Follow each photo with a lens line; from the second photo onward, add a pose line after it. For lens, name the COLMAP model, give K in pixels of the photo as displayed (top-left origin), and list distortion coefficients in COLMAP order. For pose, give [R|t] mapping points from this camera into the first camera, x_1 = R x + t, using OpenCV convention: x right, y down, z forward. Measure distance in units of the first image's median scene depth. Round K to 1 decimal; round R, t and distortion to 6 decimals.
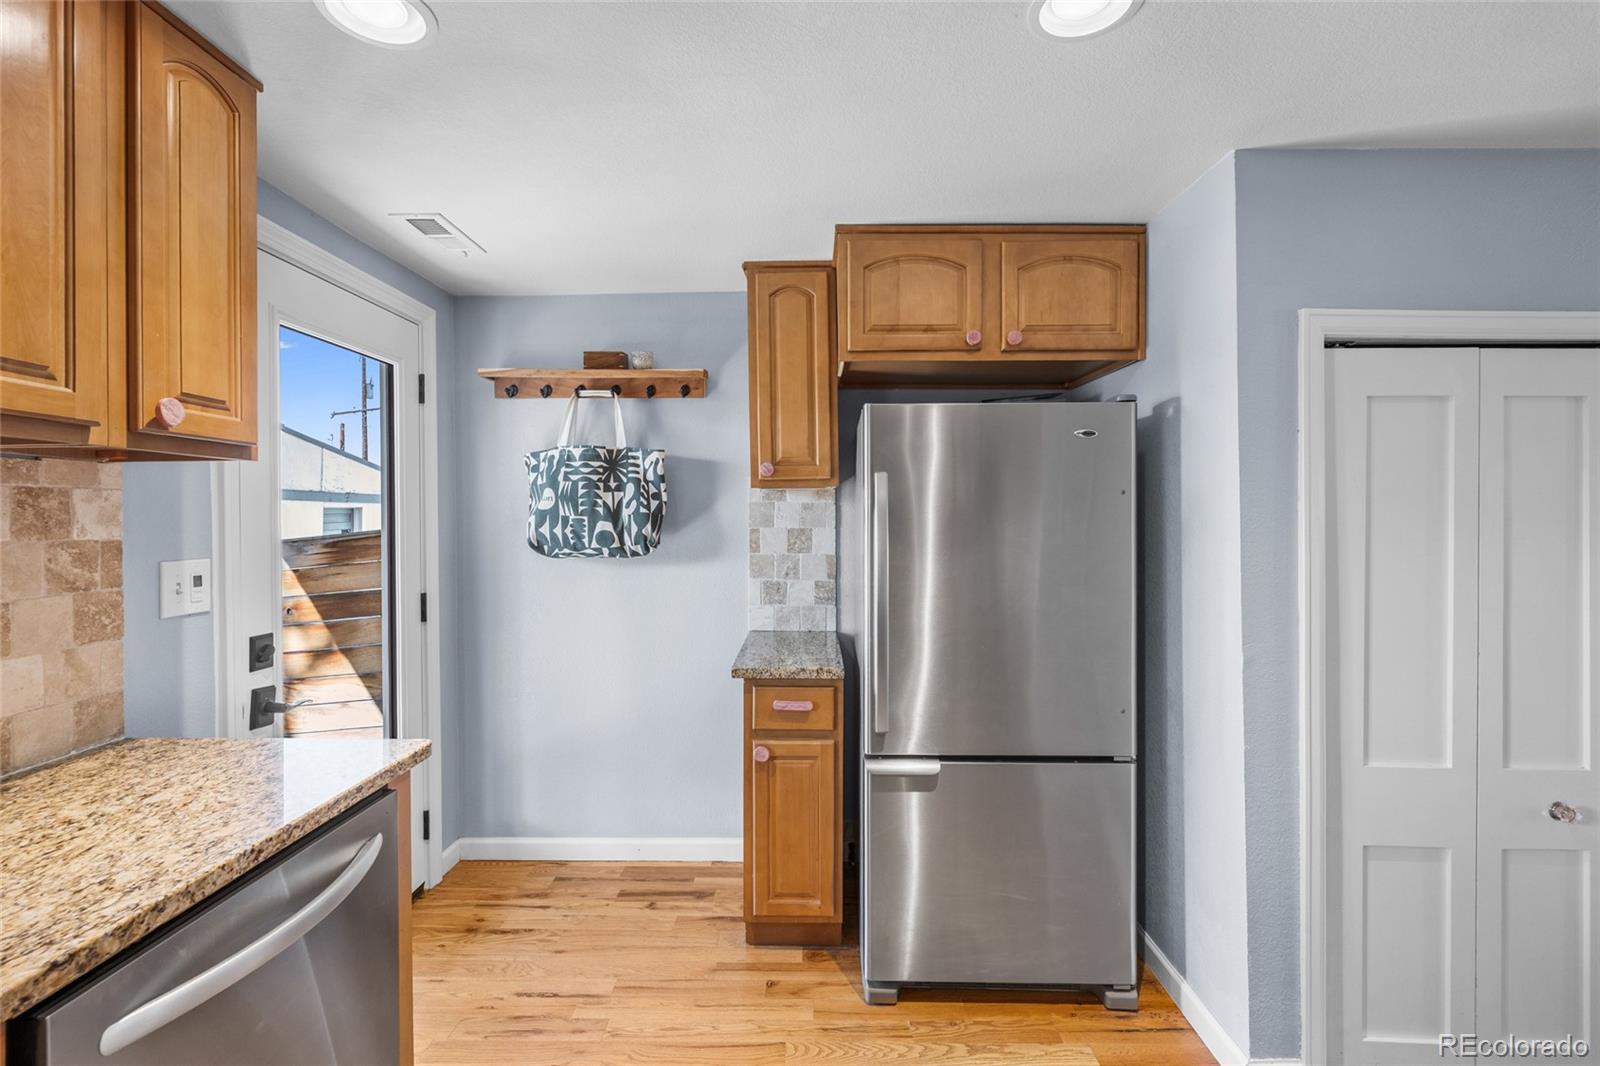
lens RADIAL K [[706.2, 0, 812.4], [0, 706.2, 519.0], [0, 0, 1]] dist [-0.003523, -0.000006]
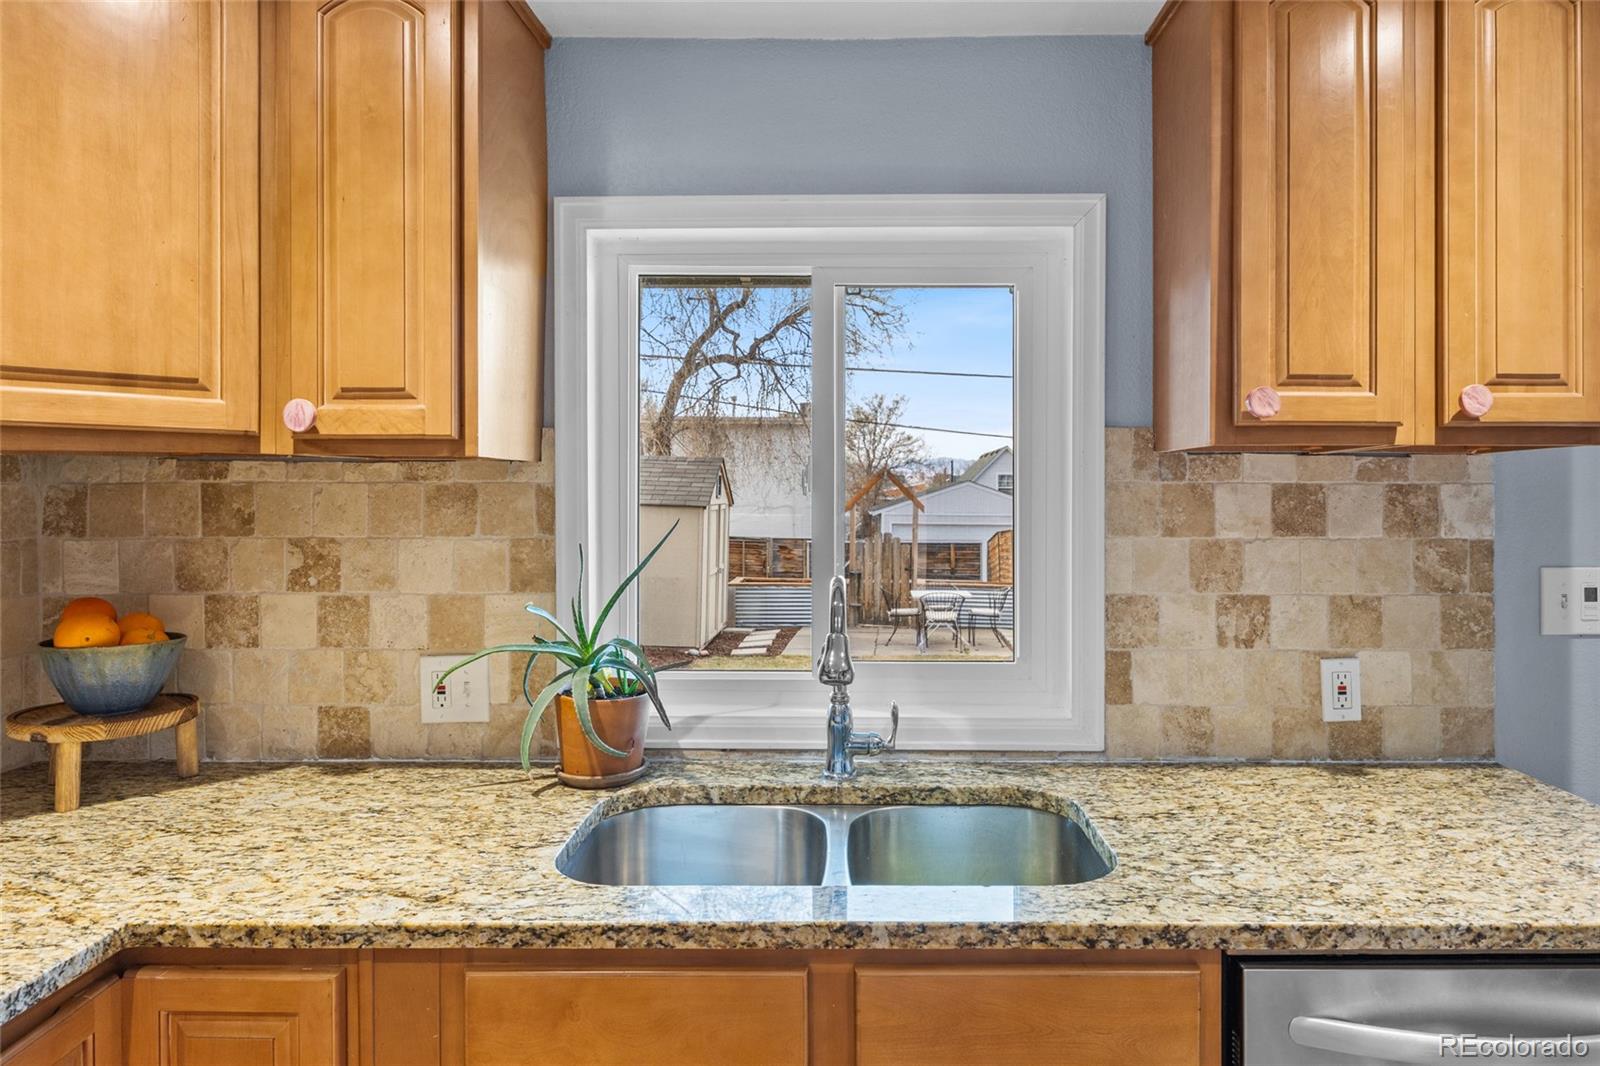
lens RADIAL K [[946.8, 0, 842.3], [0, 946.8, 492.5], [0, 0, 1]] dist [0.002709, -0.001237]
pose [[0.001297, 0.003444, -0.999993, 0.243428], [-0.001079, 0.999993, 0.003442, -0.037038], [0.999999, 0.001074, 0.001301, 0.192798]]
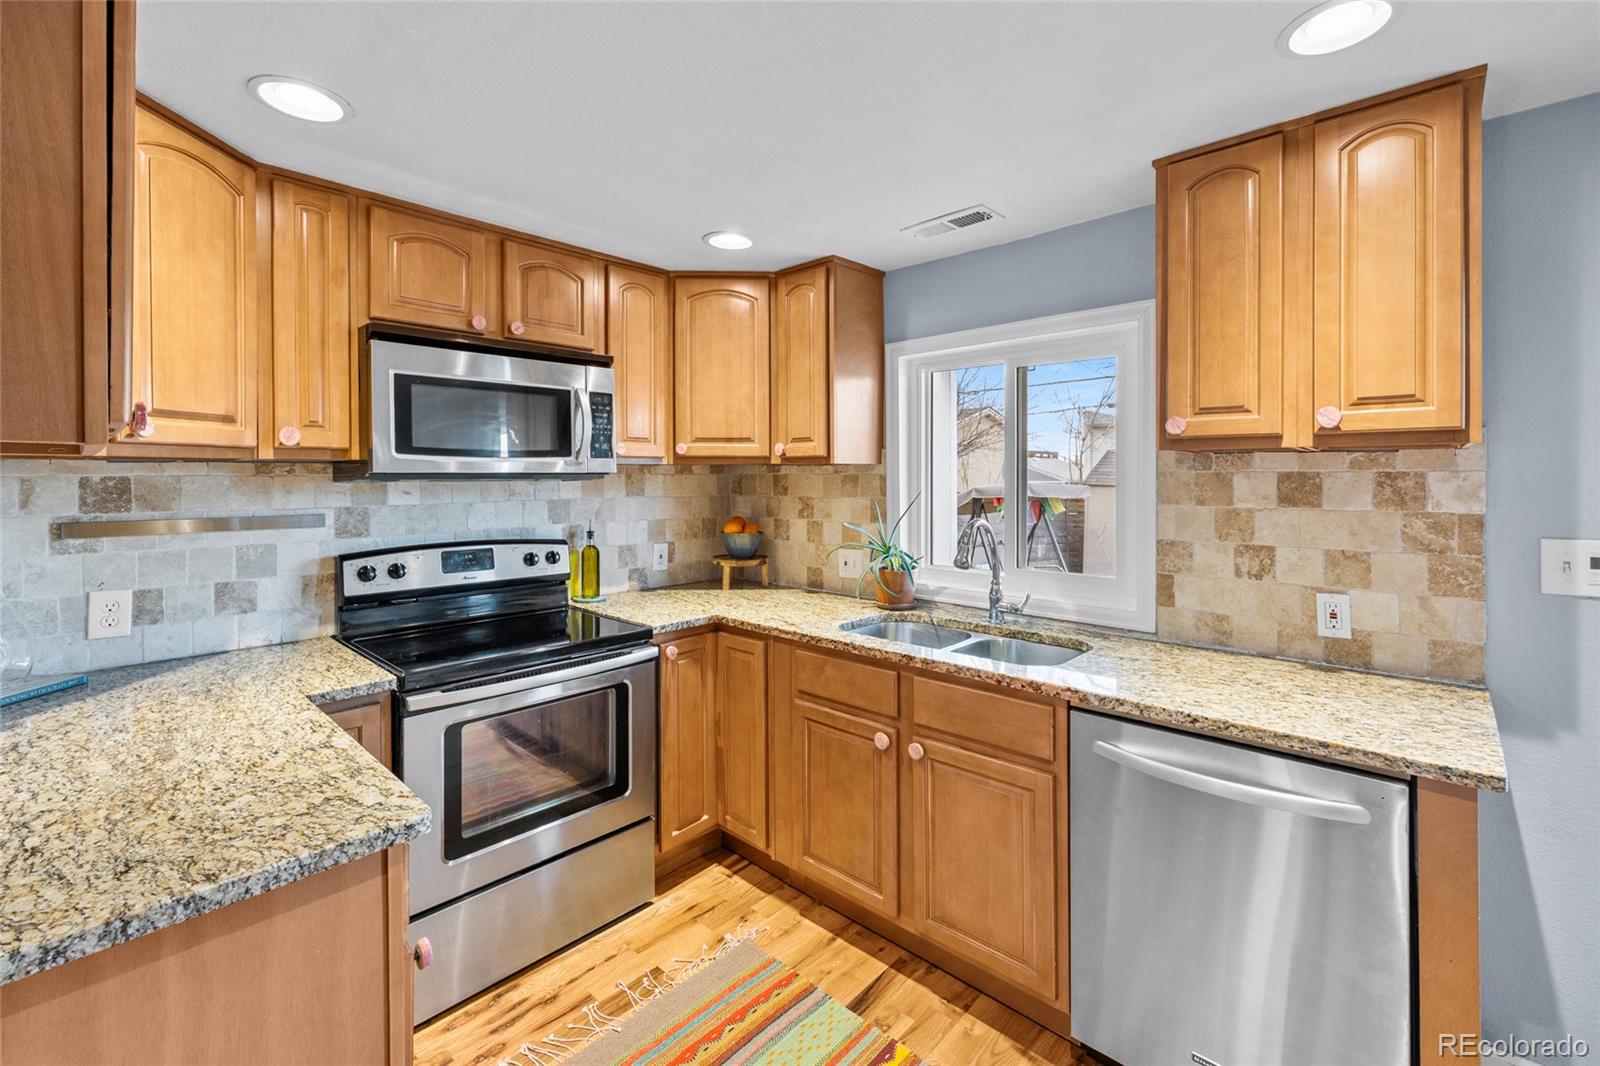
lens RADIAL K [[686.5, 0, 796.3], [0, 686.5, 475.4], [0, 0, 1]] dist [-0.004027, 0.000248]
pose [[-0.681517, 0.001511, -0.731801, 0.661630], [0.002627, 0.999996, -0.000382, -0.040311], [0.731797, -0.002182, -0.681519, 1.047033]]
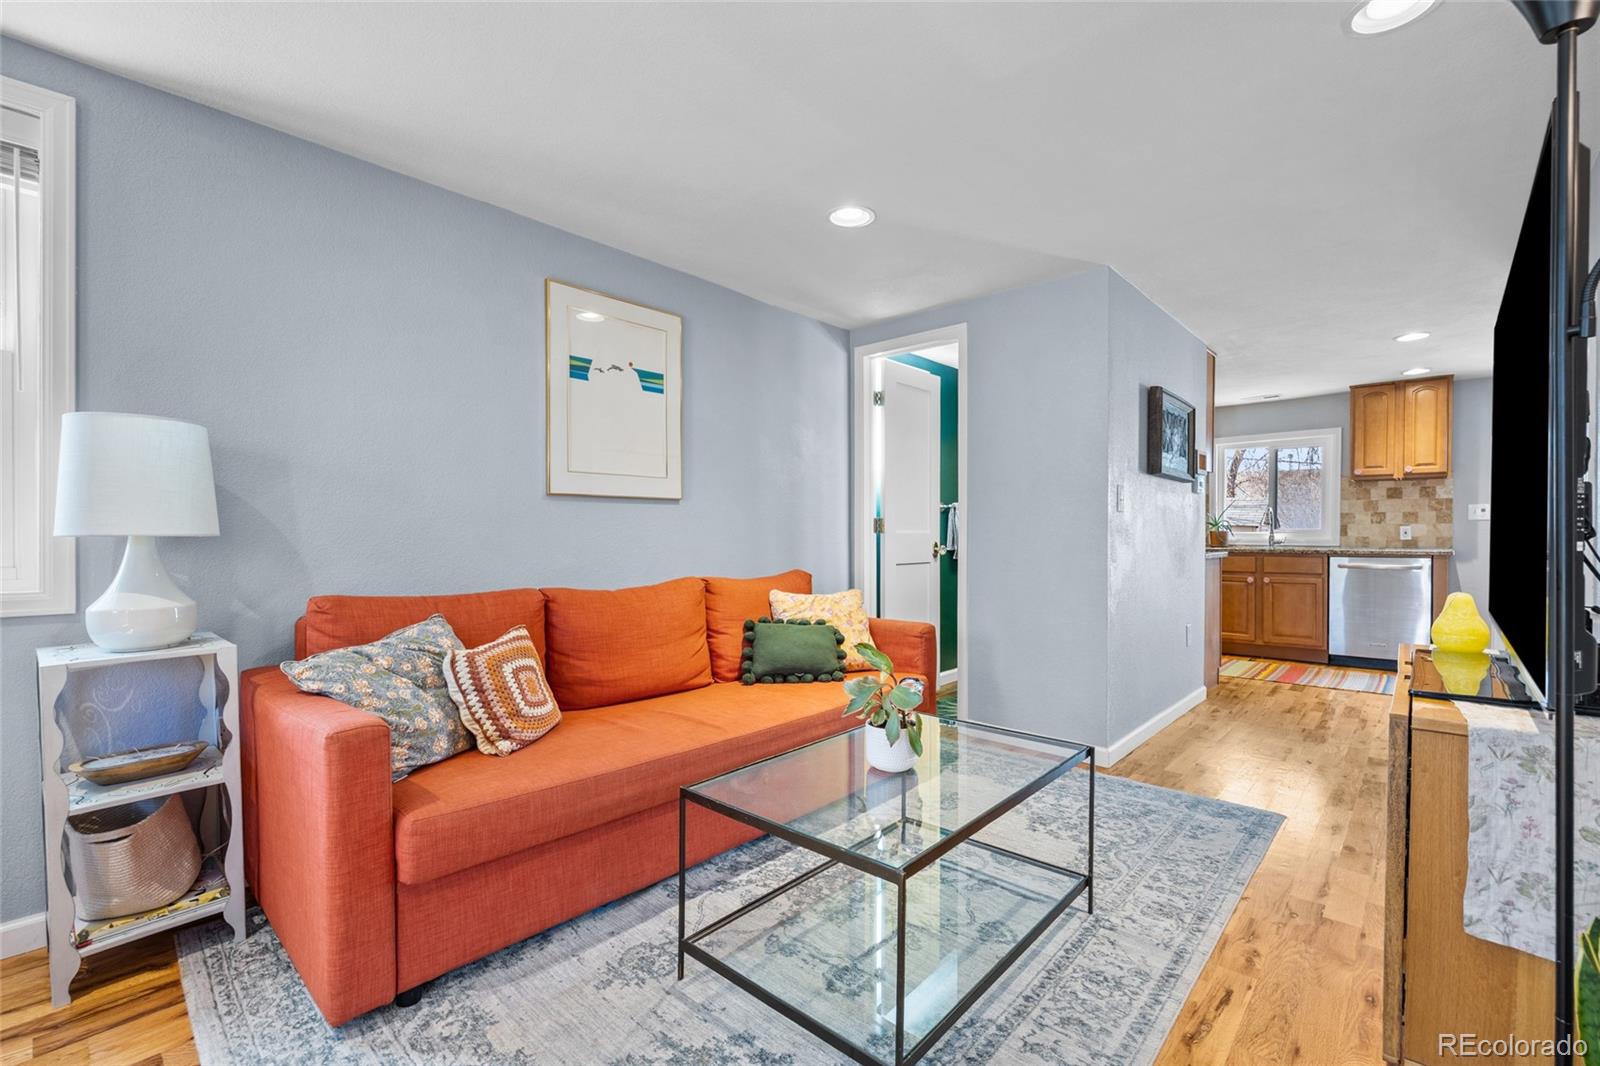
lens RADIAL K [[699.2, 0, 802.5], [0, 699.2, 536.9], [0, 0, 1]] dist [-0.005799, 0.000394]
pose [[-0.669072, 0.005210, -0.743179, 4.739634], [-0.000813, 0.999970, 0.007743, 0.240143], [0.743197, 0.005785, -0.669048, 1.008924]]
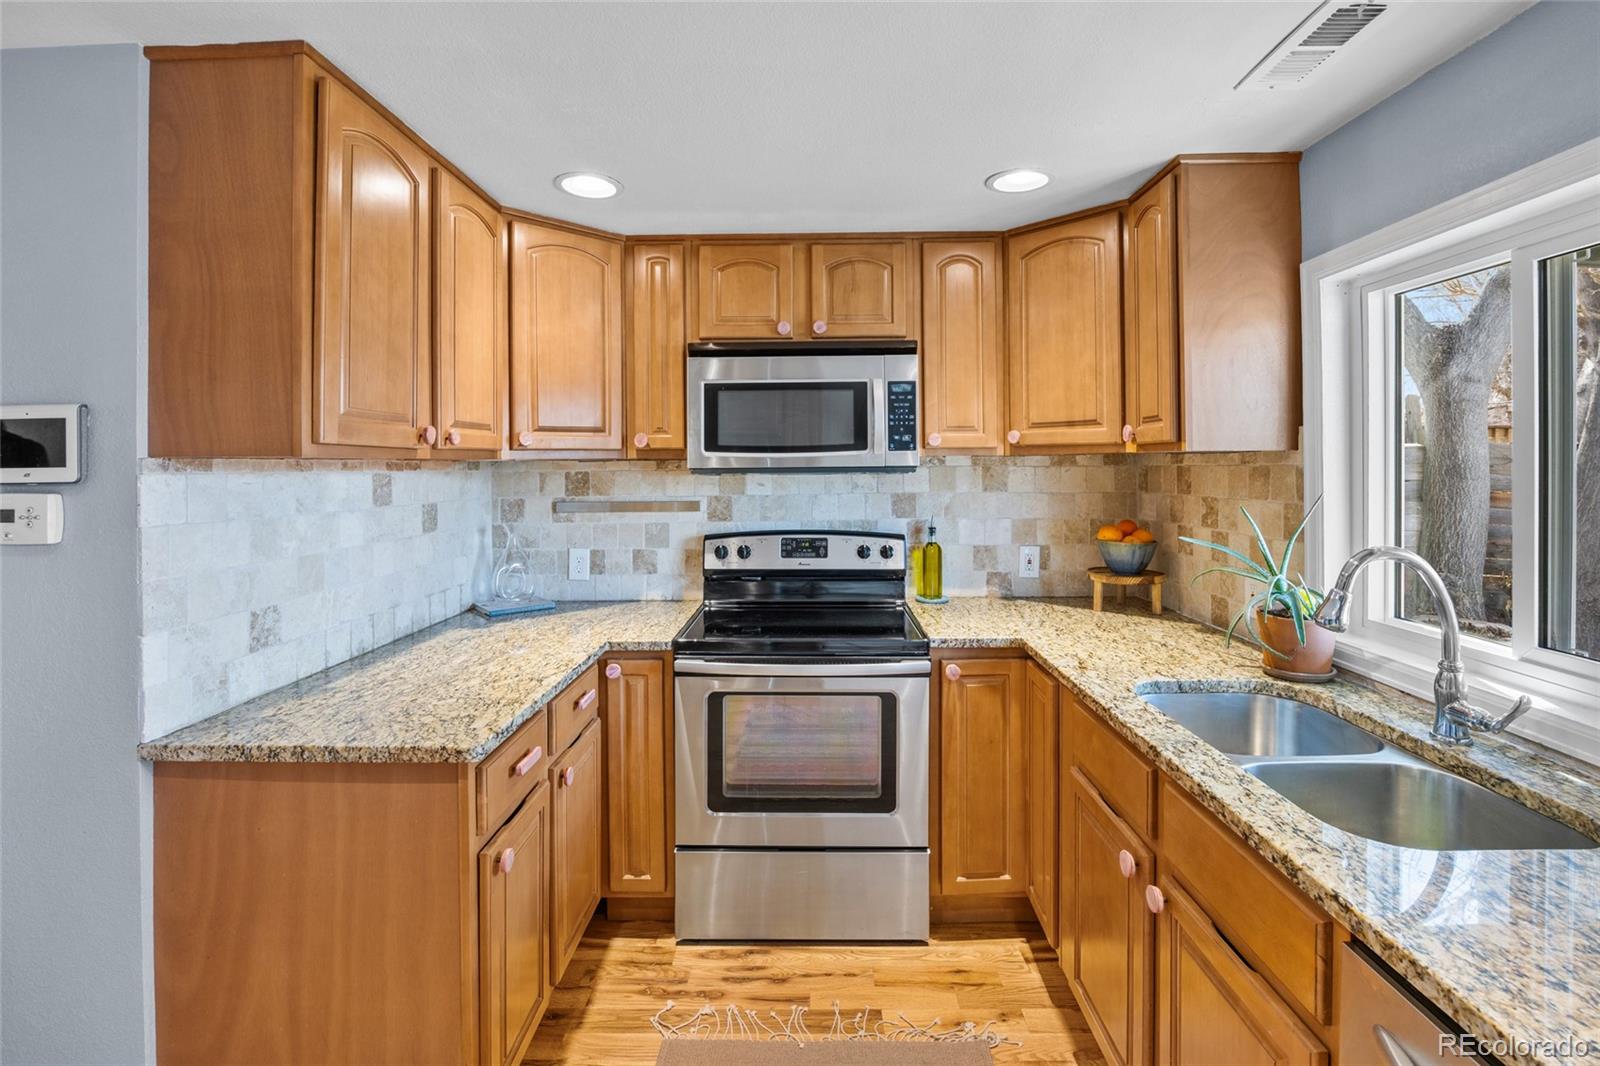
lens RADIAL K [[707.6, 0, 802.8], [0, 707.6, 465.8], [0, 0, 1]] dist [-0.016137, 0.000264]
pose [[-0.999908, 0.008477, 0.010621, -0.117187], [0.008450, 0.999961, -0.002528, -0.048604], [-0.010642, -0.002438, -0.999940, 1.204440]]
